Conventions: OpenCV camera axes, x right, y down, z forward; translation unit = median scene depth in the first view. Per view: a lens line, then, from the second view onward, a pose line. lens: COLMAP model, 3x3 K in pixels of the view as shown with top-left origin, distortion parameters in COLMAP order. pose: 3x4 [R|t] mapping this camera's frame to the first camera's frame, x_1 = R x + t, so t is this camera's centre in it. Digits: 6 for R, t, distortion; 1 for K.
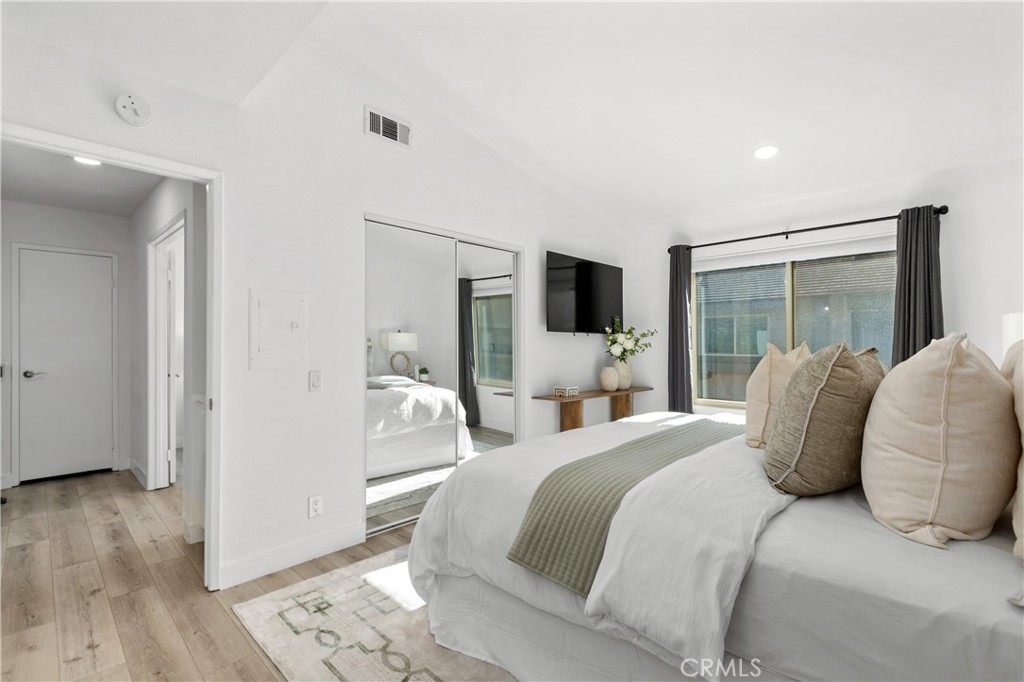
lens RADIAL K [[471.0, 0, 517.4], [0, 471.0, 344.4], [0, 0, 1]] dist [0.005926, 0.000529]
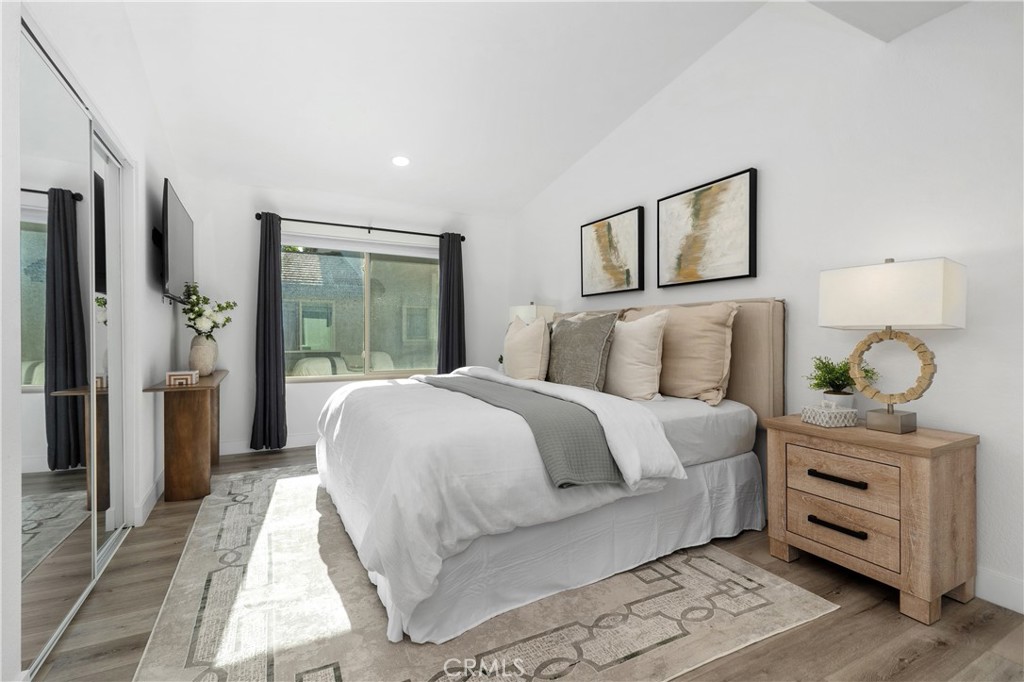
lens RADIAL K [[471.0, 0, 514.4], [0, 471.0, 337.2], [0, 0, 1]] dist [0.005926, 0.000529]
pose [[0.307002, -0.005799, 0.951691, -0.514626], [-0.006029, 0.999950, 0.008038, 0.031333], [-0.951690, -0.008205, 0.306951, 0.321412]]
